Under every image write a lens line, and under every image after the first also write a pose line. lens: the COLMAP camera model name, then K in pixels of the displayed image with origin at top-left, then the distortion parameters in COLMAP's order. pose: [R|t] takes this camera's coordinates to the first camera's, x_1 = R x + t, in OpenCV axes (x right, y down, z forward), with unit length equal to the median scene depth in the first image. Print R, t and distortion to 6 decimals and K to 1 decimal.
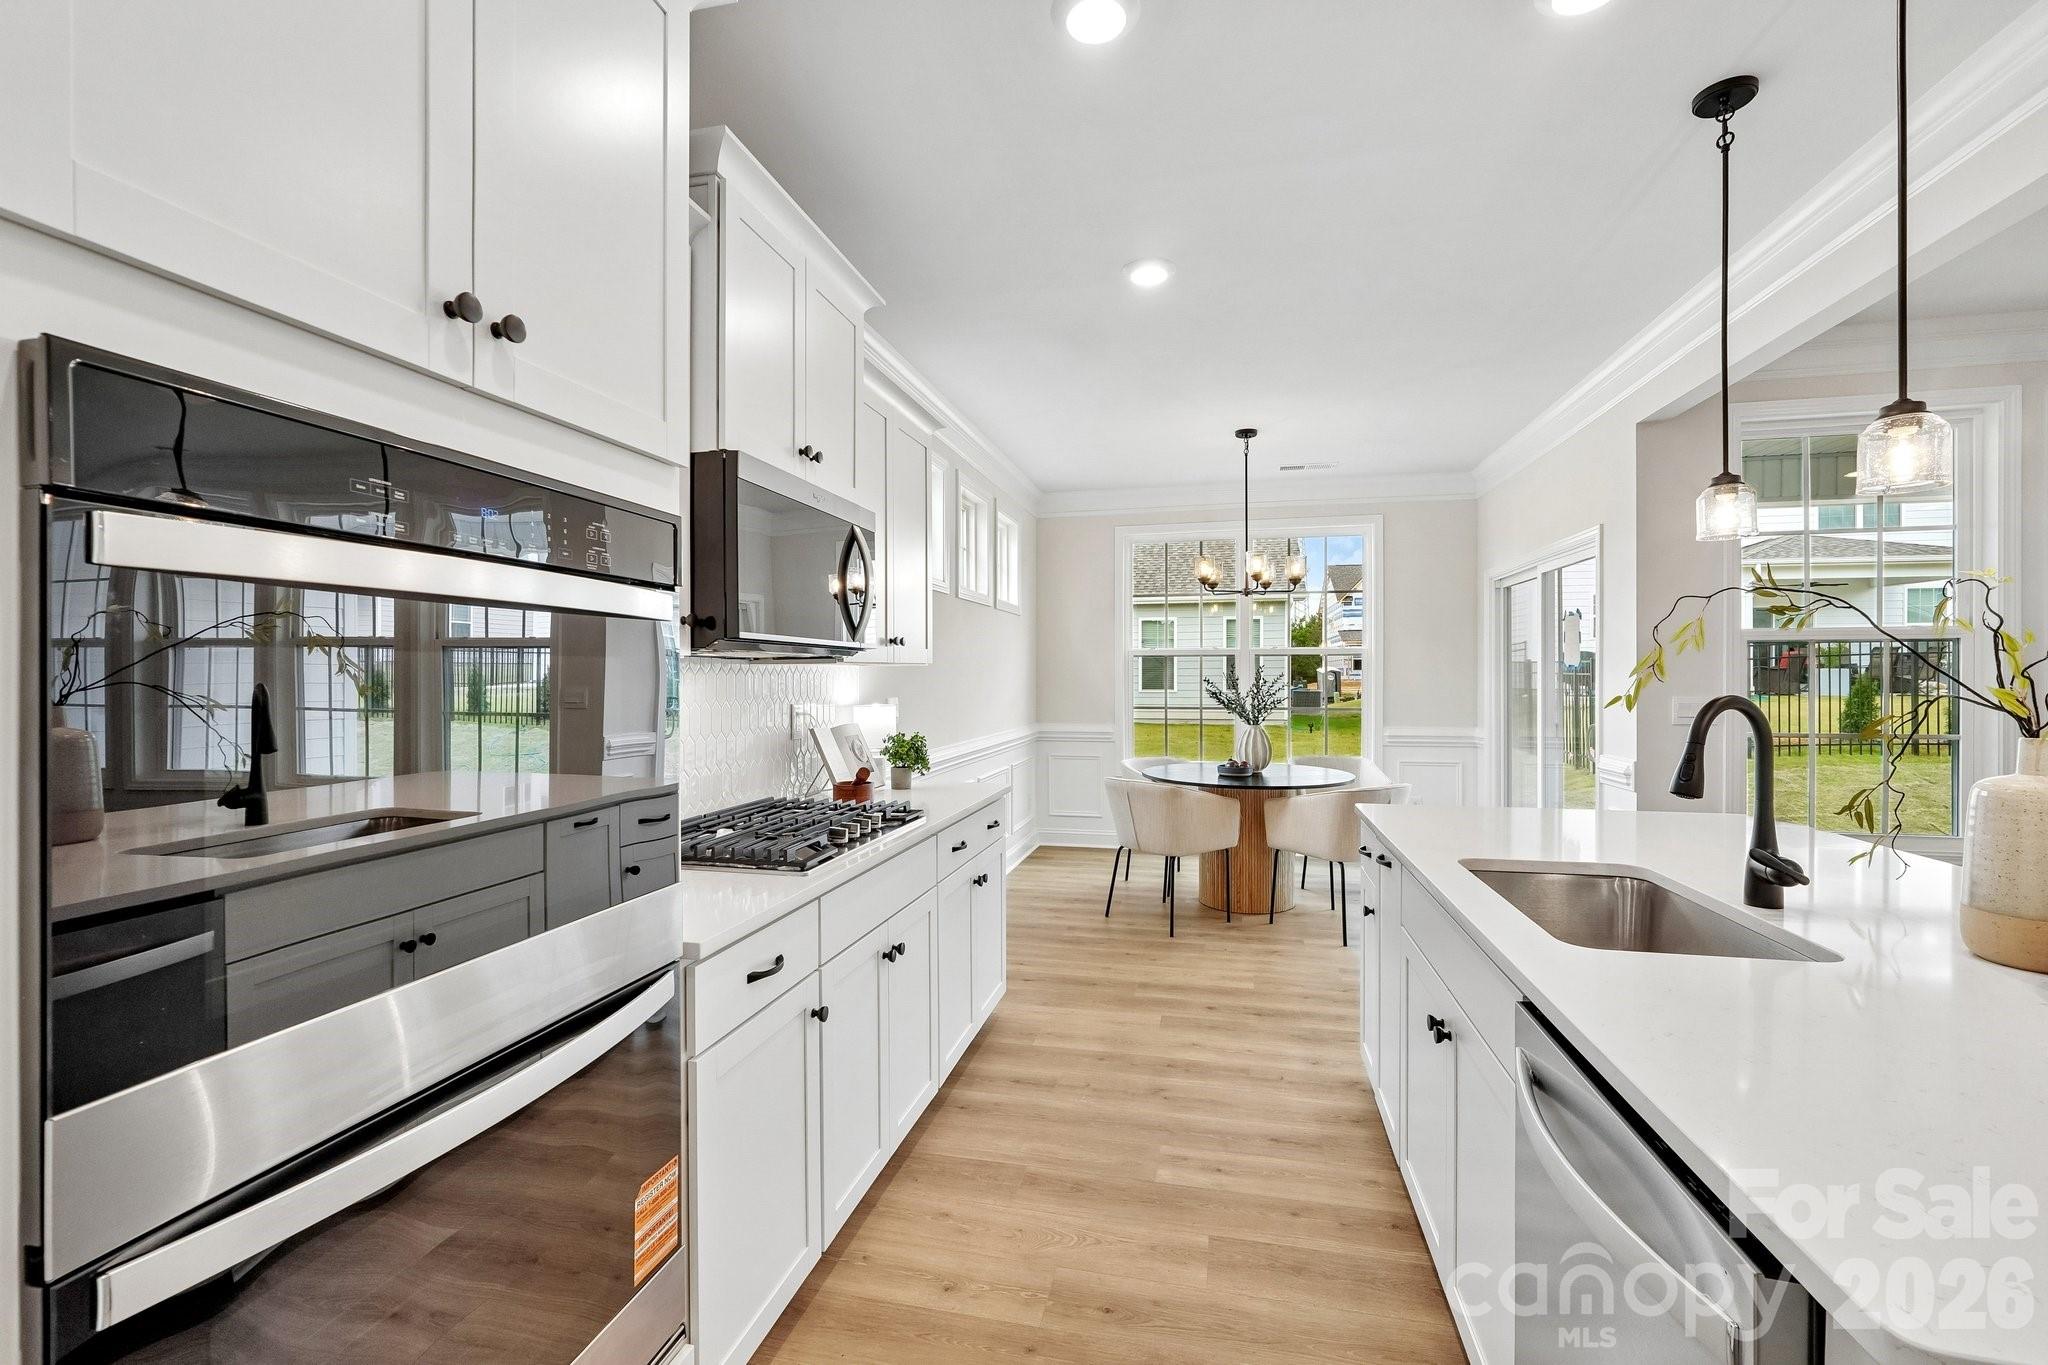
lens RADIAL K [[870.0, 0, 1014.6], [0, 870.0, 677.6], [0, 0, 1]] dist [-0.016598, 0.003935]
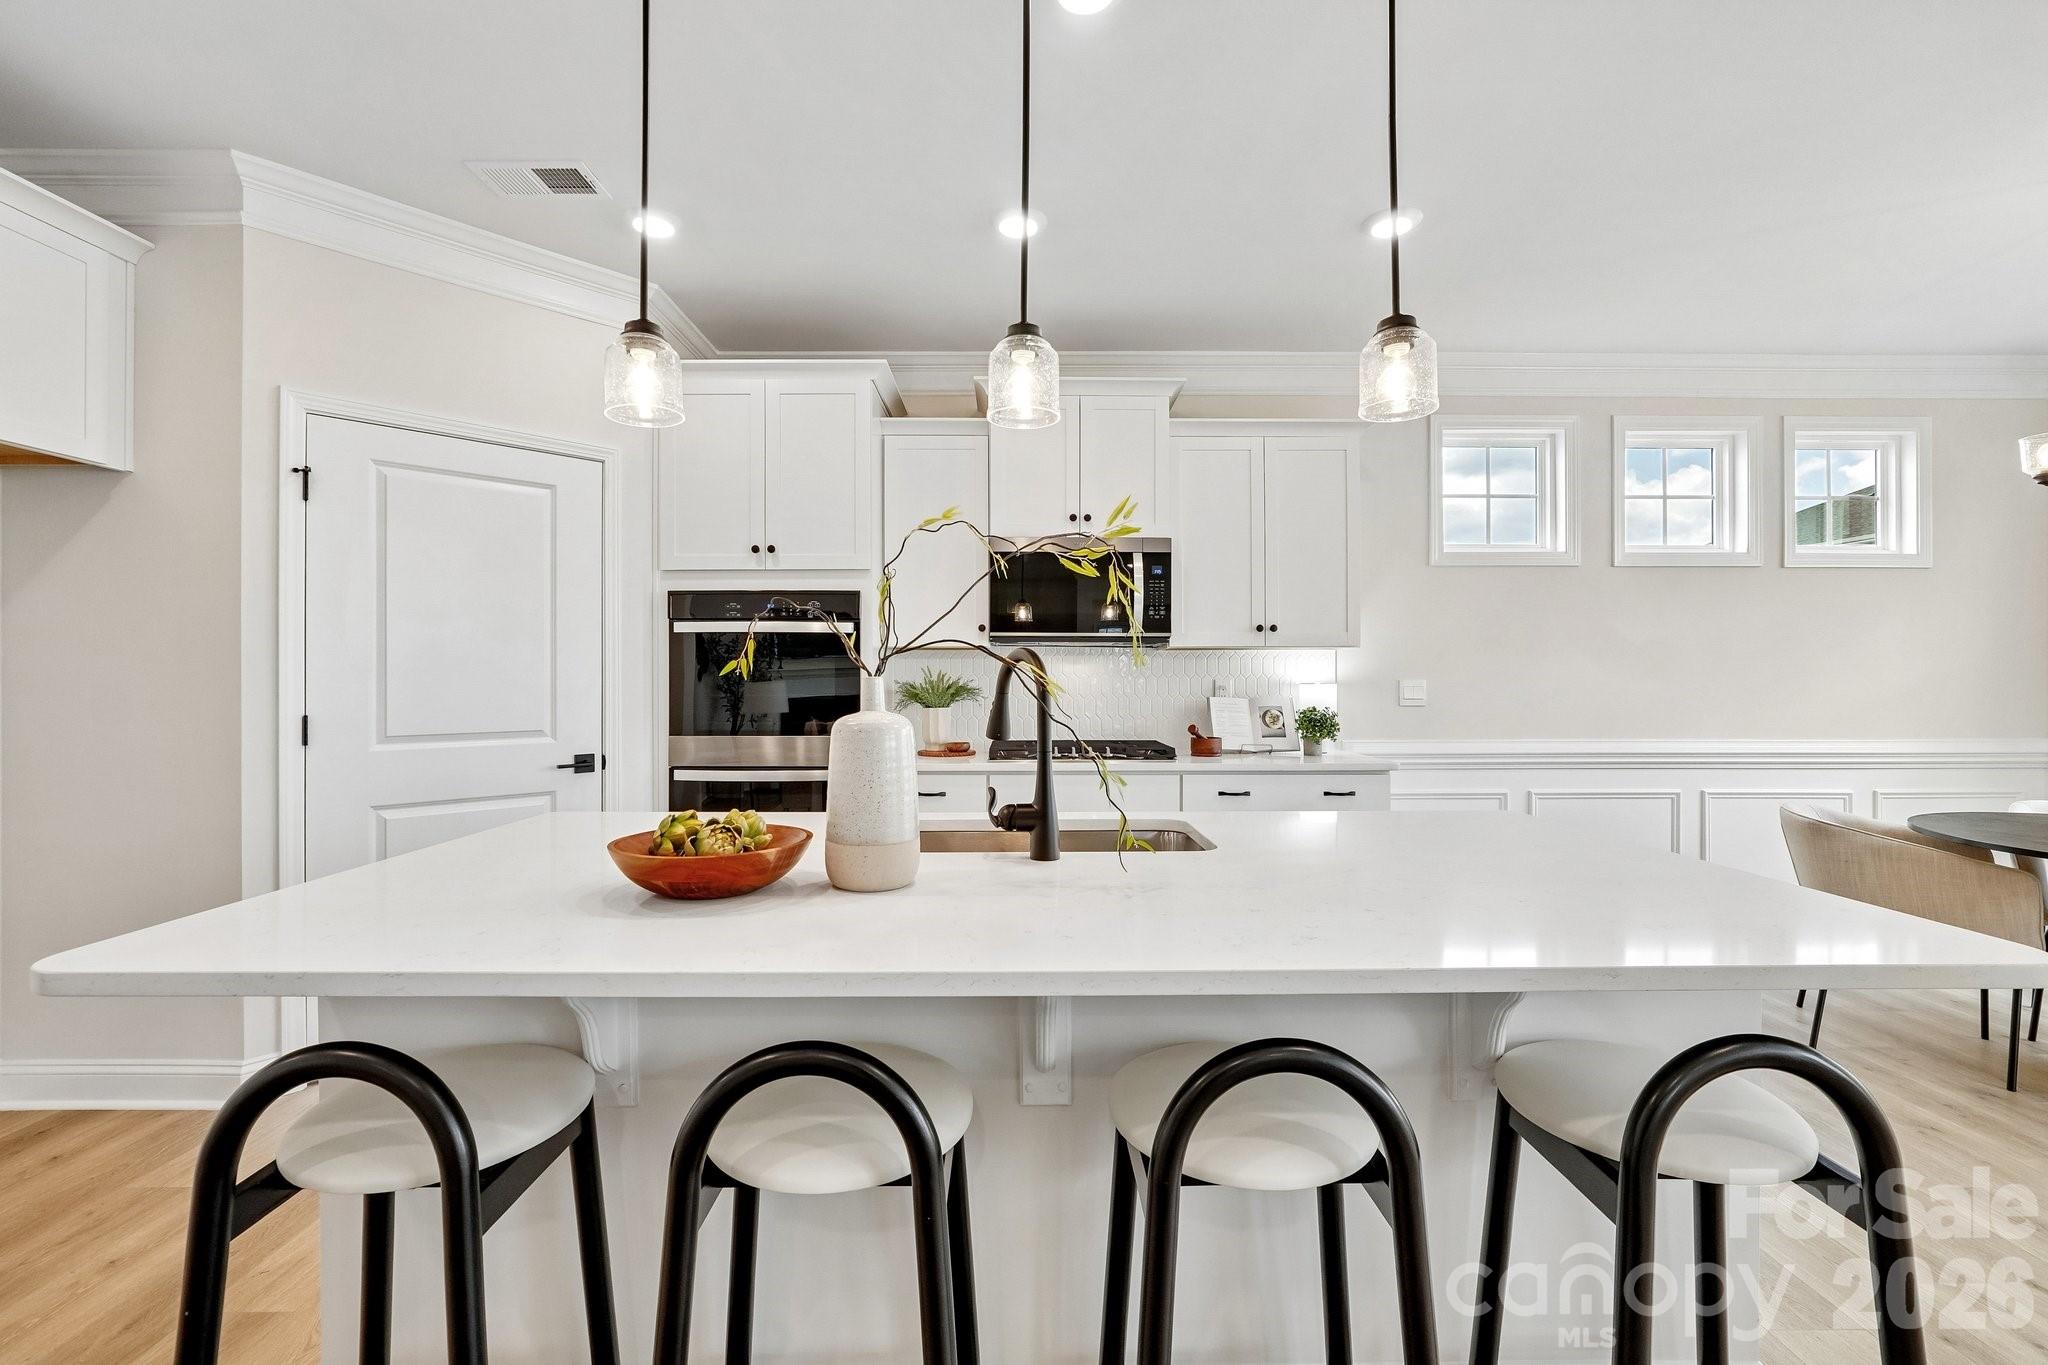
lens RADIAL K [[870.0, 0, 1016.9], [0, 870.0, 679.8], [0, 0, 1]] dist [-0.016598, 0.003935]
pose [[0.249375, -0.005357, -0.968392, 0.567422], [-0.002401, 0.999978, -0.006150, 0.022674], [0.968404, 0.003859, 0.249356, 0.213105]]
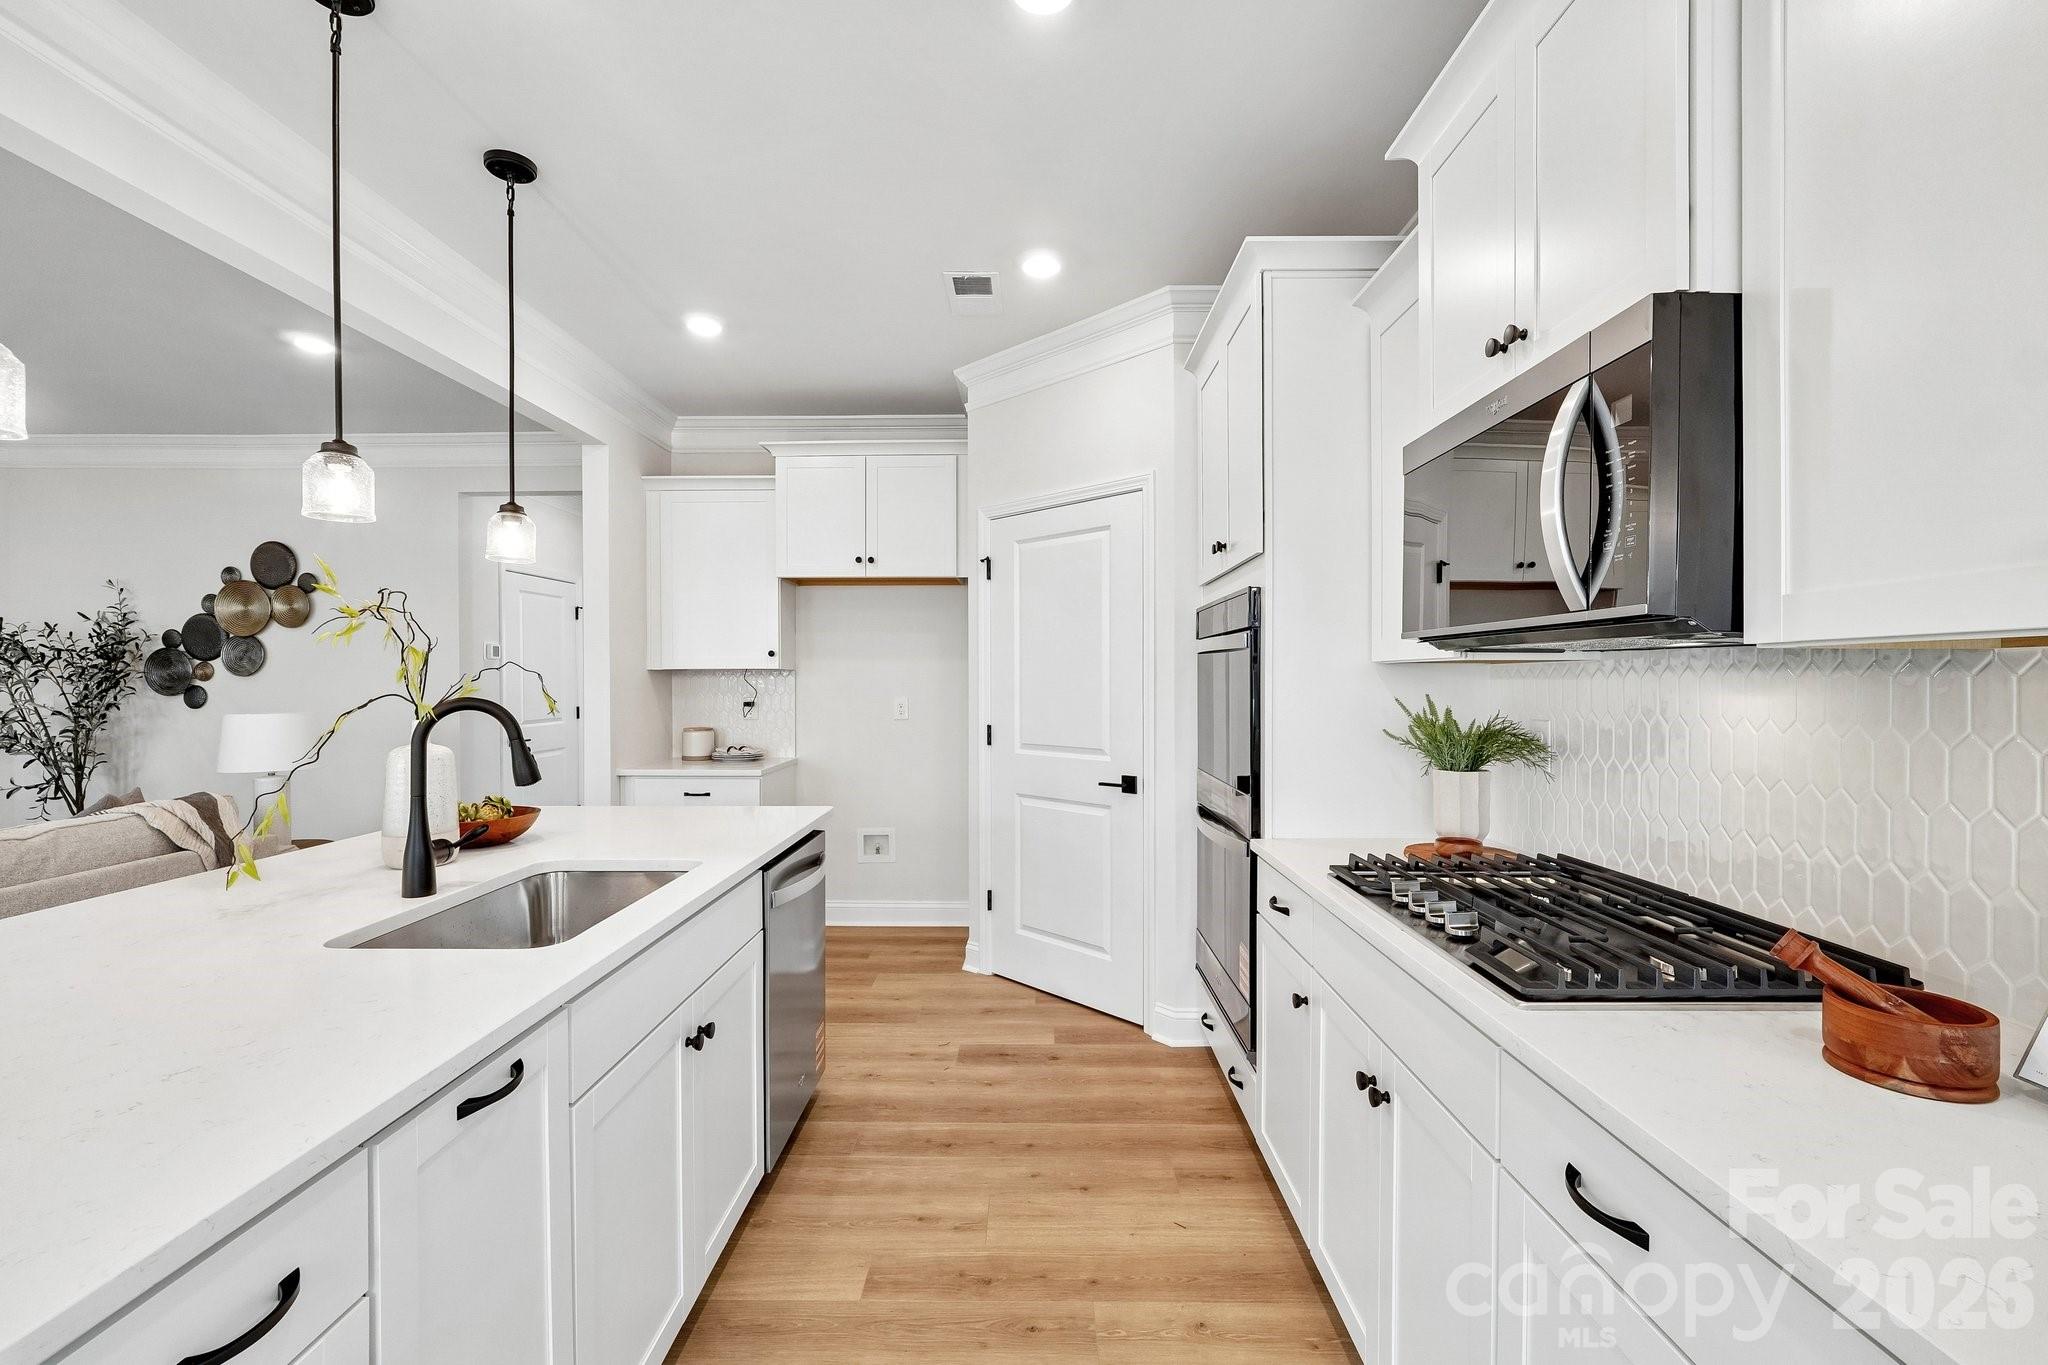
lens RADIAL K [[870.0, 0, 1031.0], [0, 870.0, 687.3], [0, 0, 1]] dist [-0.016598, 0.003935]
pose [[-0.972342, -0.000126, -0.233564, 0.117484], [-0.003241, 0.999911, 0.012950, -0.000864], [0.233541, 0.013349, -0.972255, 0.677508]]
